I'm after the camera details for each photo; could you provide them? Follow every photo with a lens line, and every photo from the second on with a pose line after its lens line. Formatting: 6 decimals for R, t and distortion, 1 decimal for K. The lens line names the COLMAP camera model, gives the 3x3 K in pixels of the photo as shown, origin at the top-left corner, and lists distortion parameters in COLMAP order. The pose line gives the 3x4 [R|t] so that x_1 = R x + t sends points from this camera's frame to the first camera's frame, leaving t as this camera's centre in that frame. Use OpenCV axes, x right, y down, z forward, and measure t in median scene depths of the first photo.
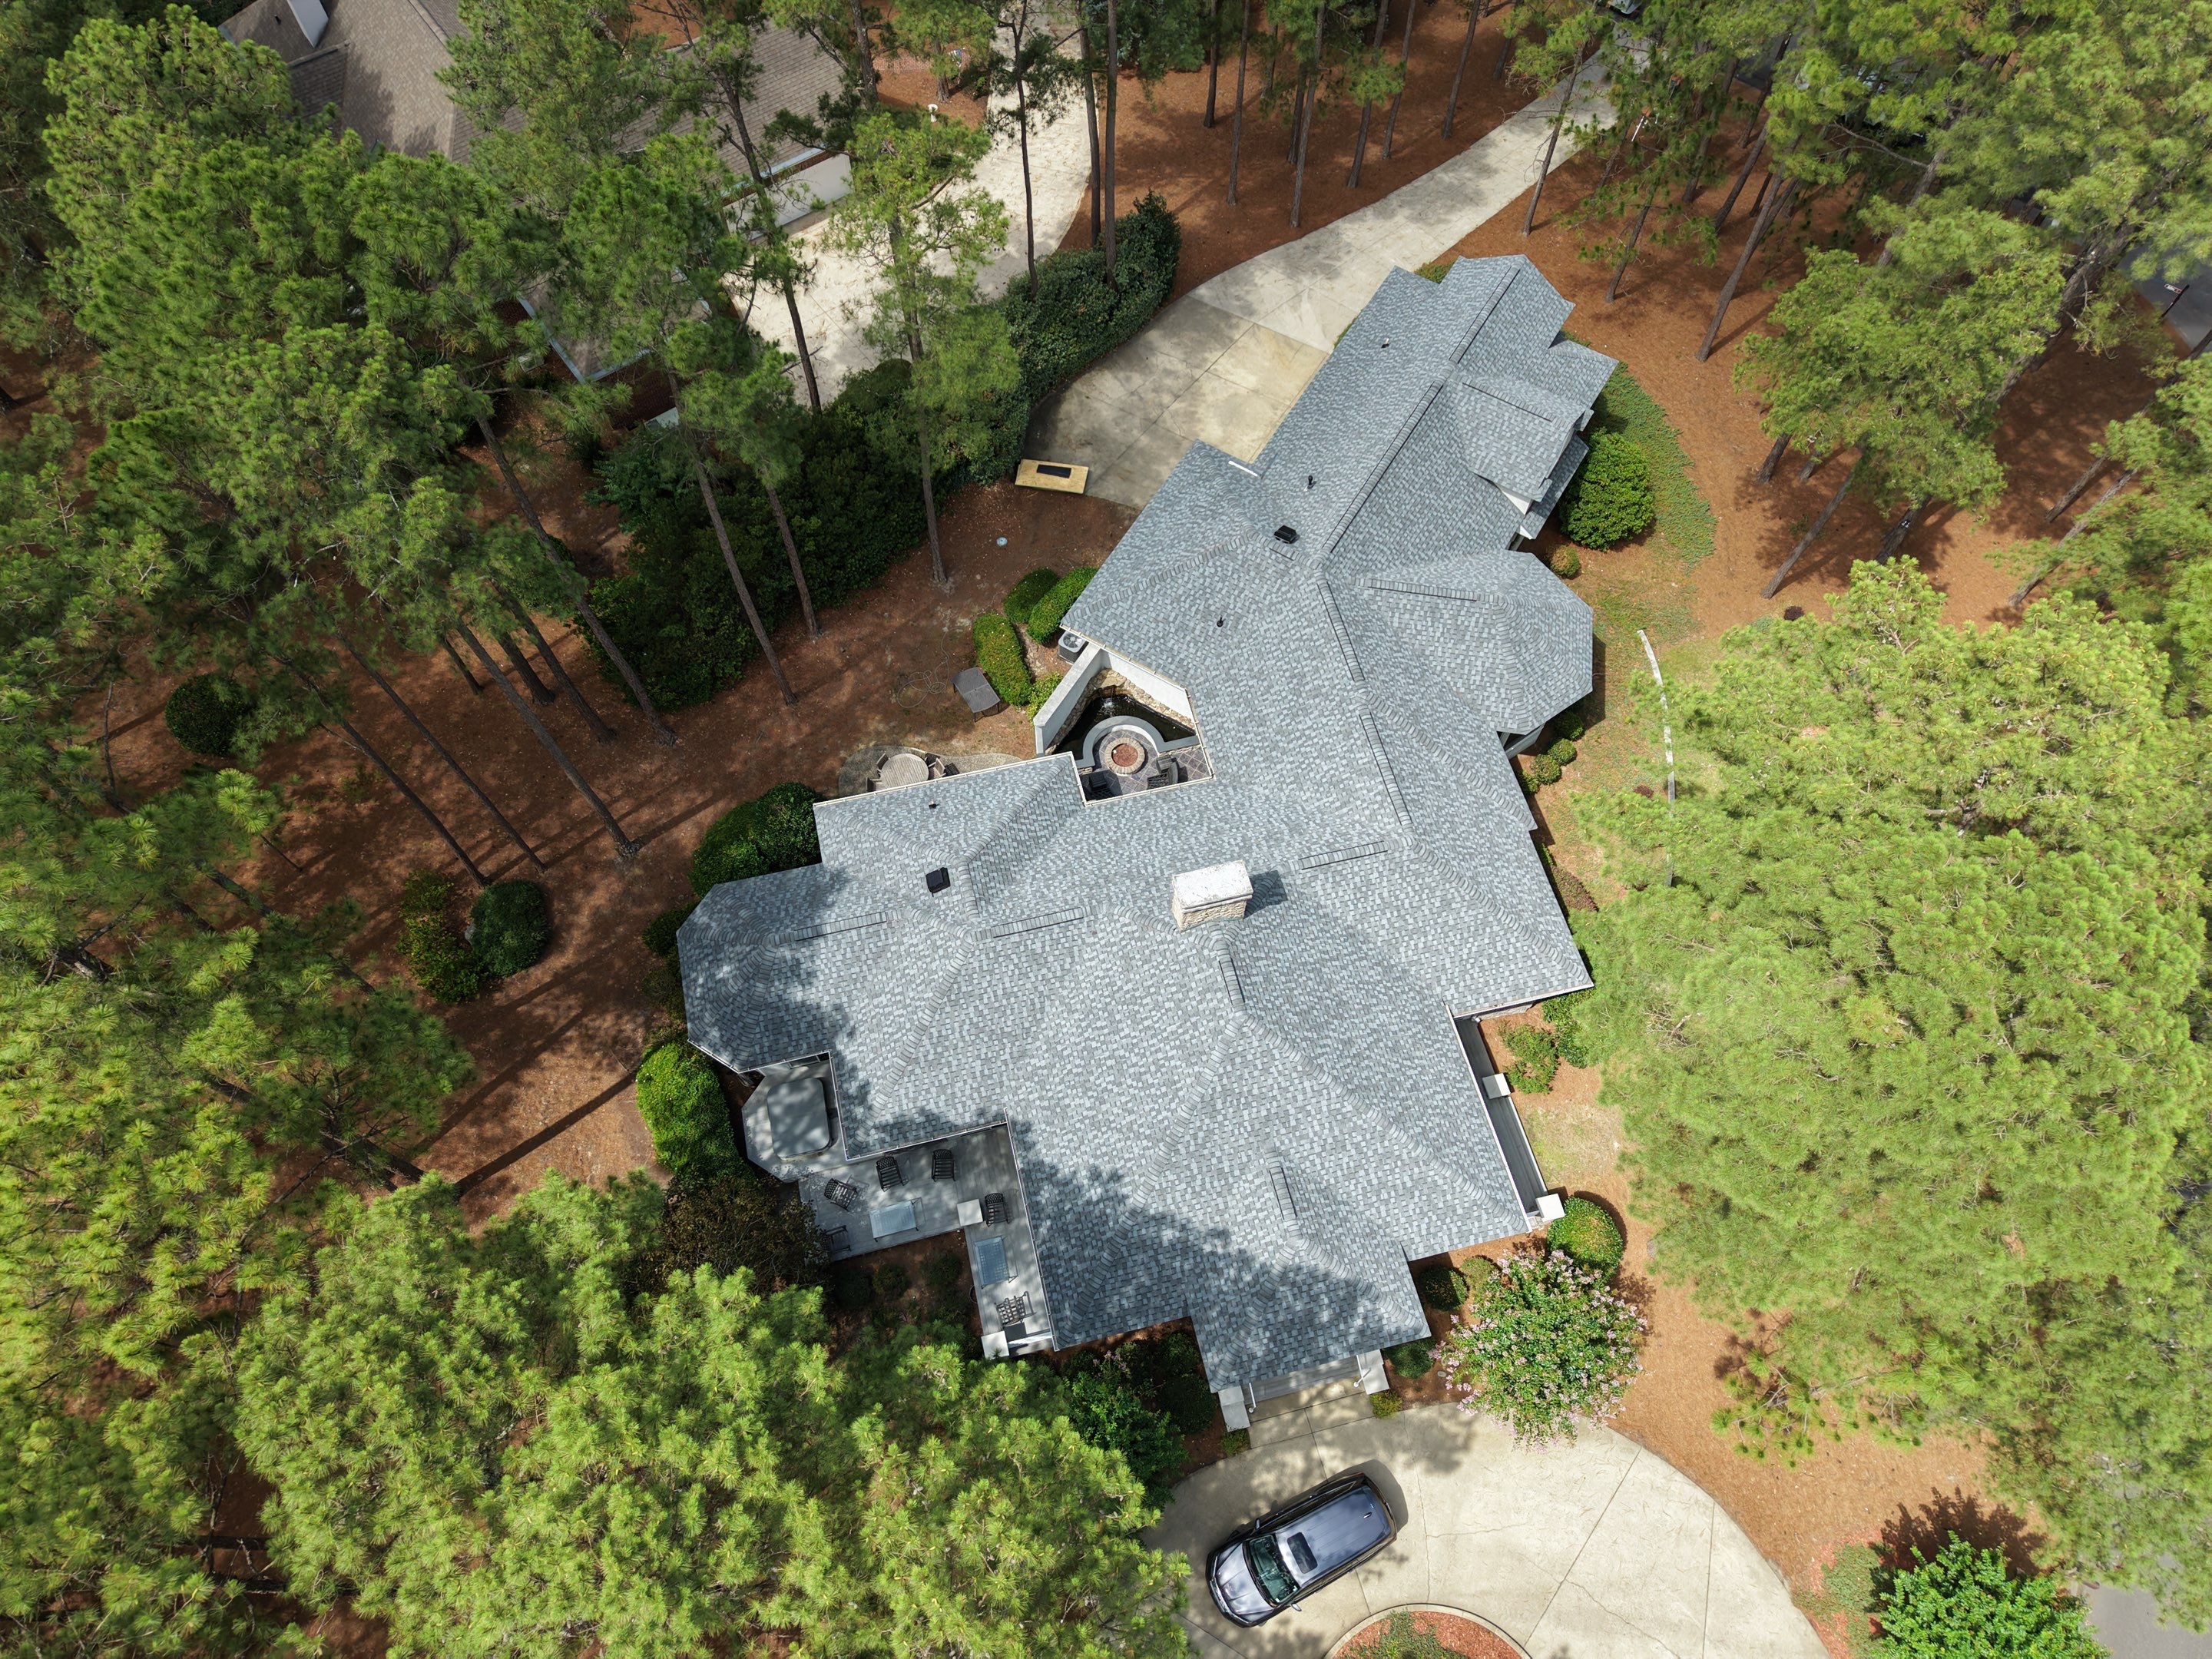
lens RADIAL K [[1468.2, 0, 1111.7], [0, 1468.2, 826.5], [0, 0, 1]] dist [0.008067, -0.001034]
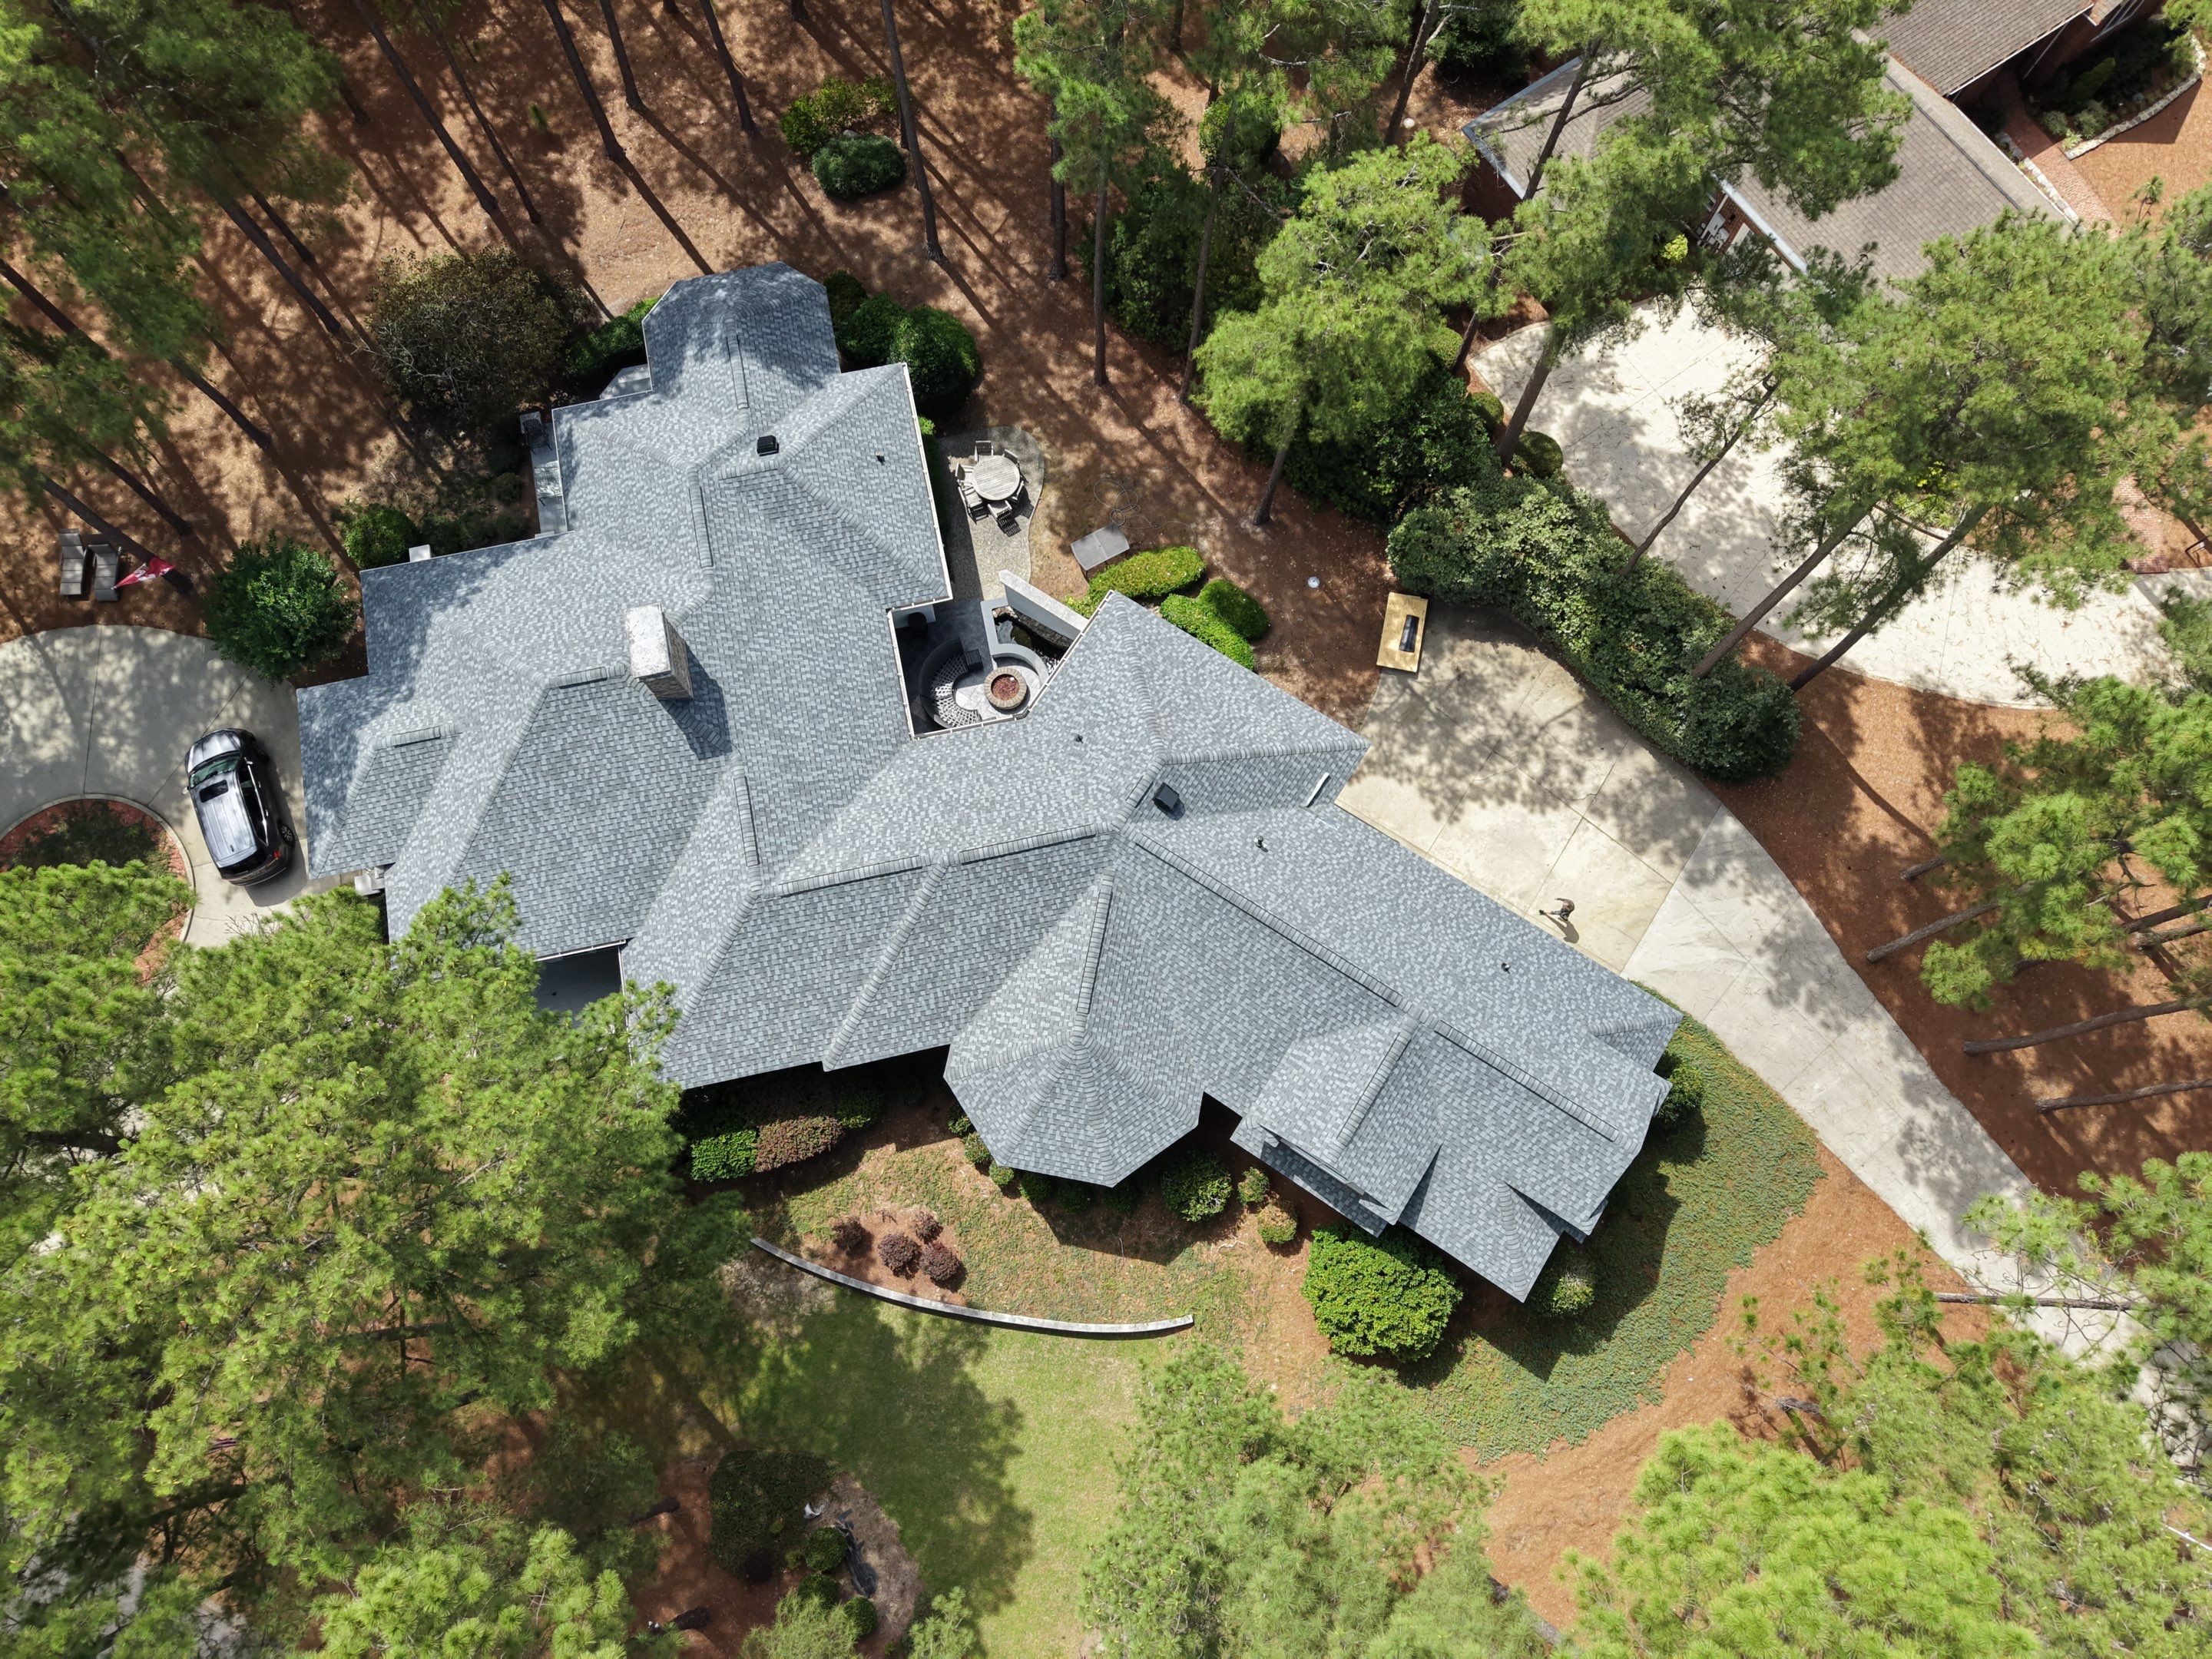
lens RADIAL K [[1468.2, 0, 1107.1], [0, 1468.2, 831.4], [0, 0, 1]] dist [0.008067, -0.001034]
pose [[-0.032157, 0.962292, -0.270112, 0.382866], [-0.888465, 0.096268, 0.448735, -0.569133], [0.457817, 0.254415, 0.851866, 0.274878]]
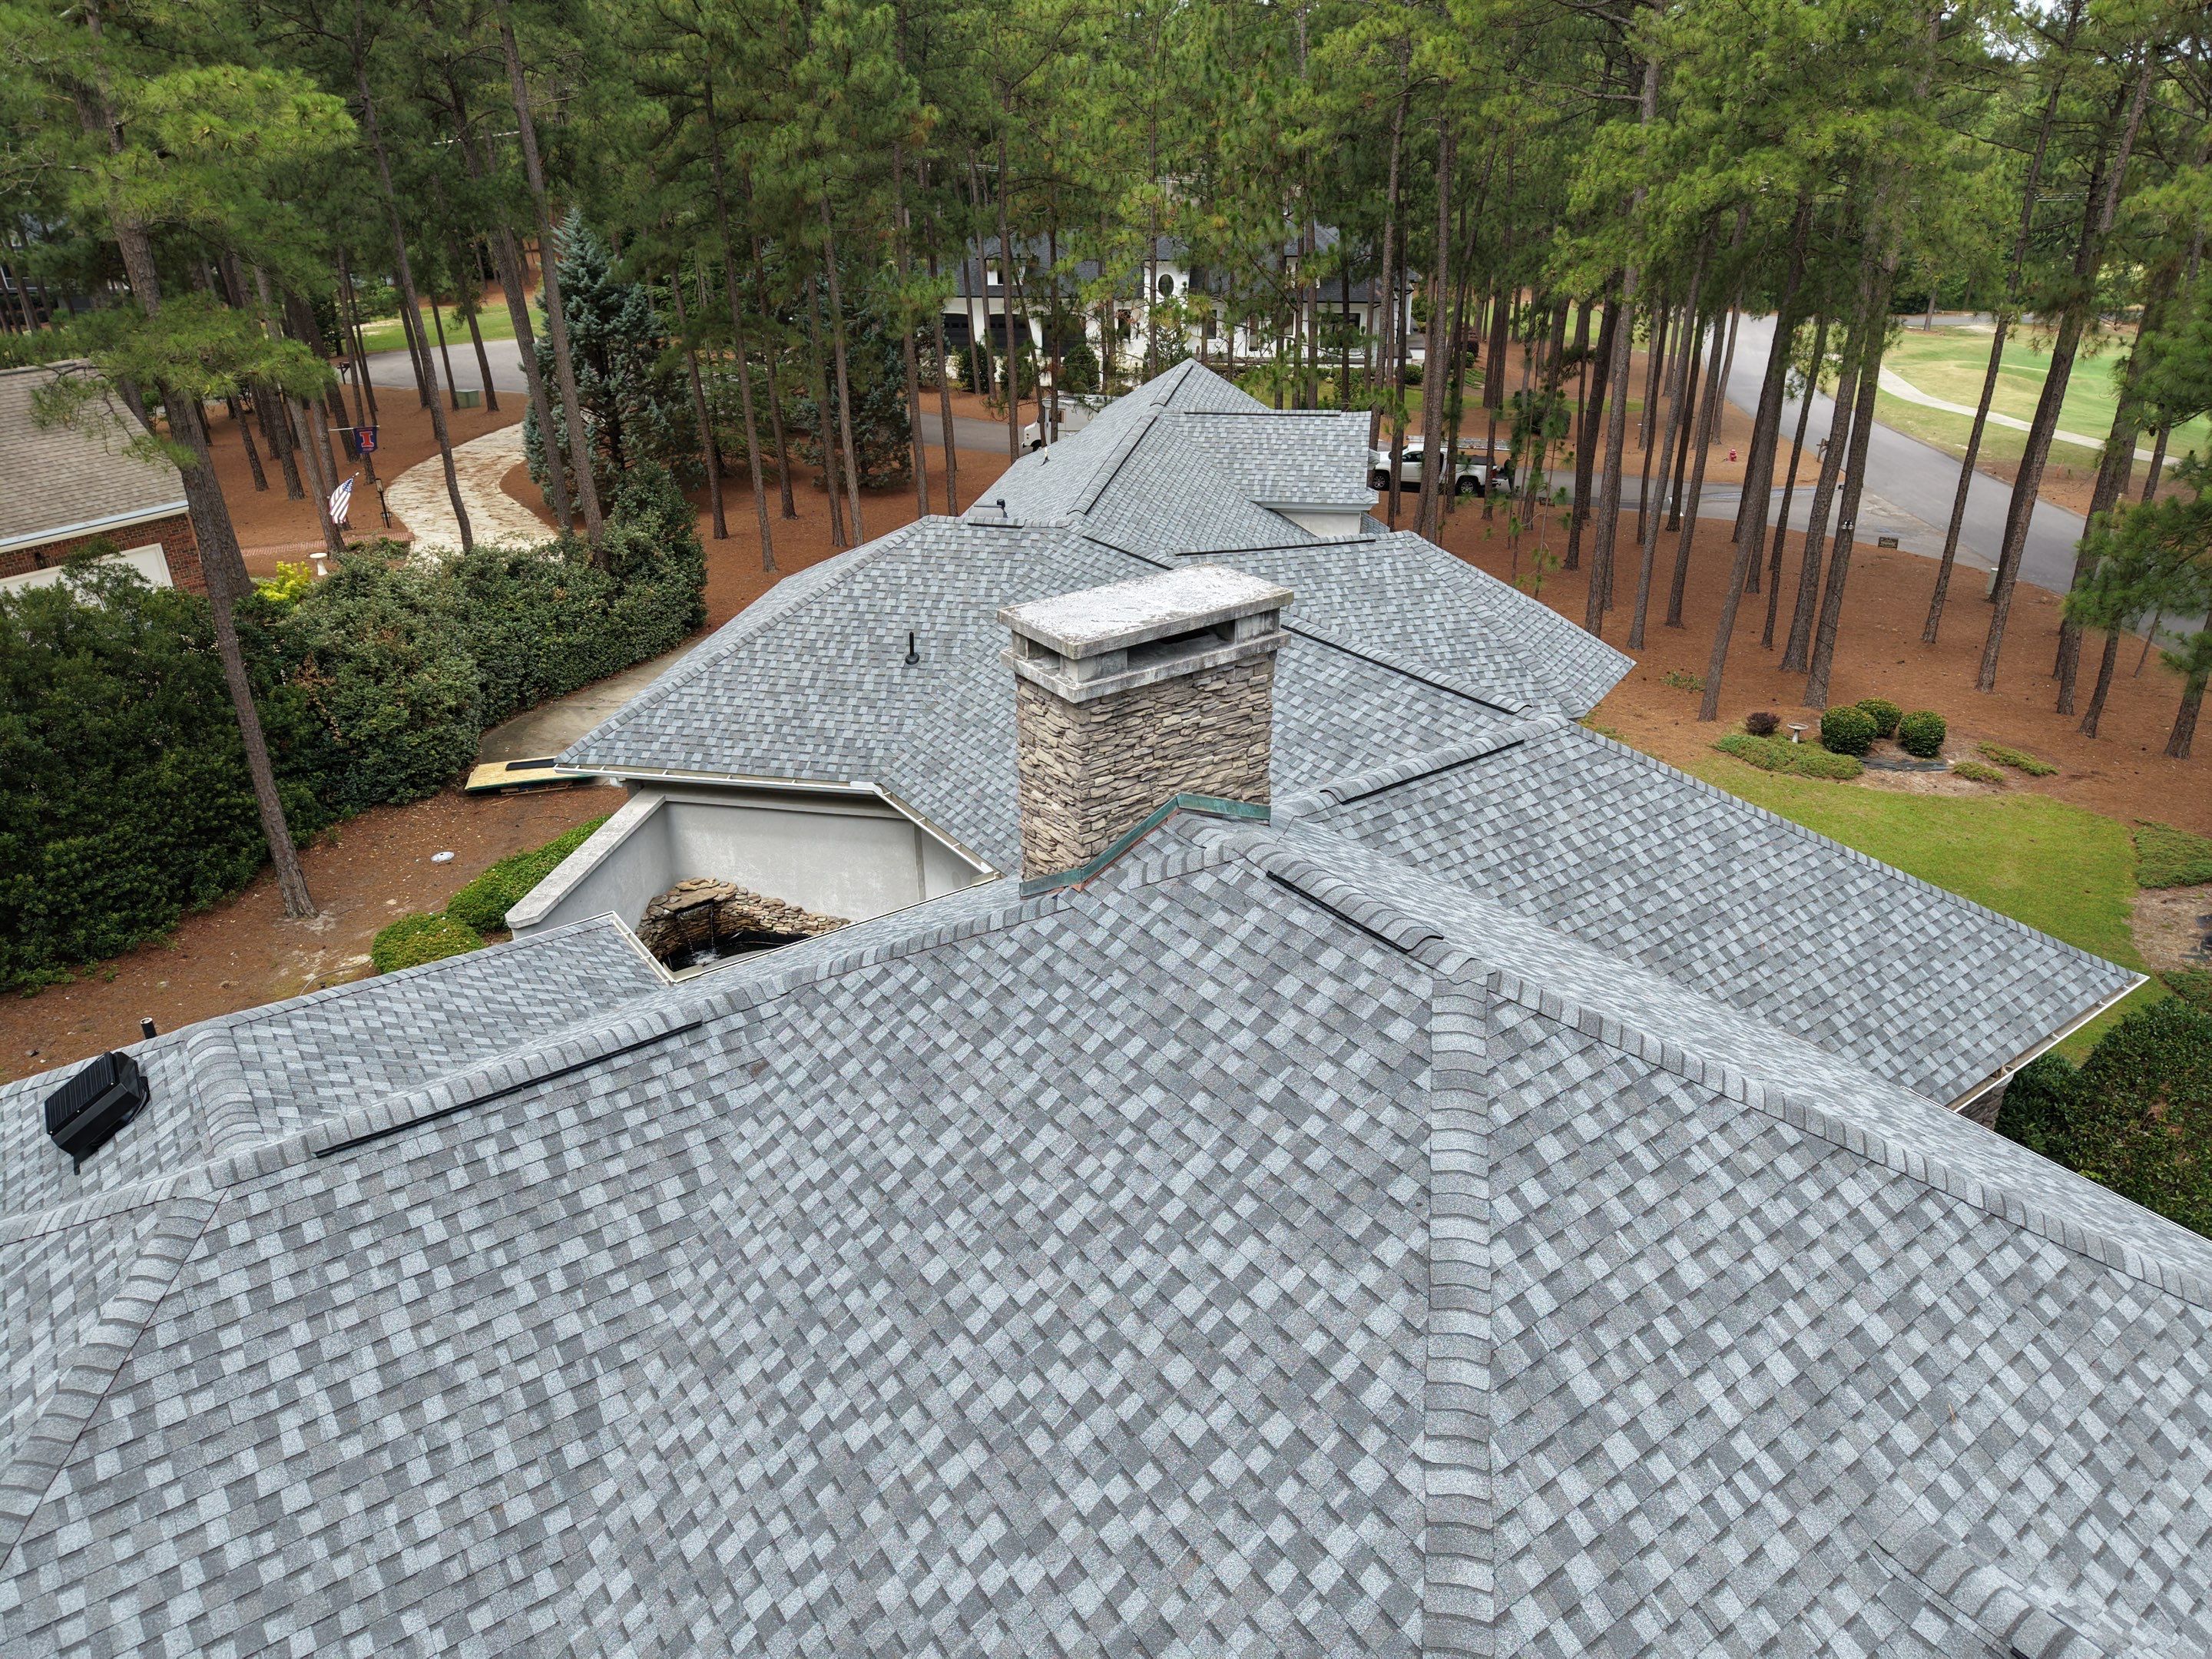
lens RADIAL K [[1468.2, 0, 1119.2], [0, 1468.2, 835.9], [0, 0, 1]] dist [0.008067, -0.001034]
pose [[0.928524, -0.178398, 0.325602, -0.026898], [0.337342, 0.771656, -0.539211, 0.183950], [-0.155058, 0.610509, 0.776682, 0.692521]]
